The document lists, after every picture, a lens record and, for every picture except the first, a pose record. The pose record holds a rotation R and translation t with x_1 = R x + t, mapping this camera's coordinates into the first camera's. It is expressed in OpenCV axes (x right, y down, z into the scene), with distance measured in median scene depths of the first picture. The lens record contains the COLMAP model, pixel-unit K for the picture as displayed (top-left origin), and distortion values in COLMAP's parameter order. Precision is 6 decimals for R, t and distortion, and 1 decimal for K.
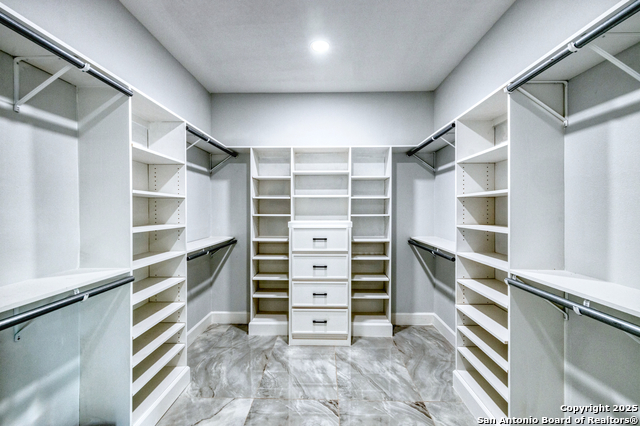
lens RADIAL K [[268.8, 0, 318.0], [0, 268.8, 211.4], [0, 0, 1]] dist [-0.012184, 0.000141]
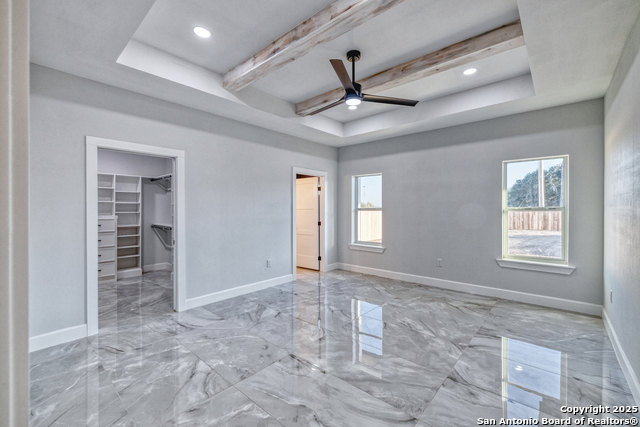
lens RADIAL K [[268.8, 0, 316.3], [0, 268.8, 211.4], [0, 0, 1]] dist [-0.012184, 0.000141]
pose [[0.651898, -0.001579, 0.758305, -0.352654], [0.001250, 0.999999, 0.001008, 0.005909], [-0.758306, 0.000291, 0.651899, -1.170192]]
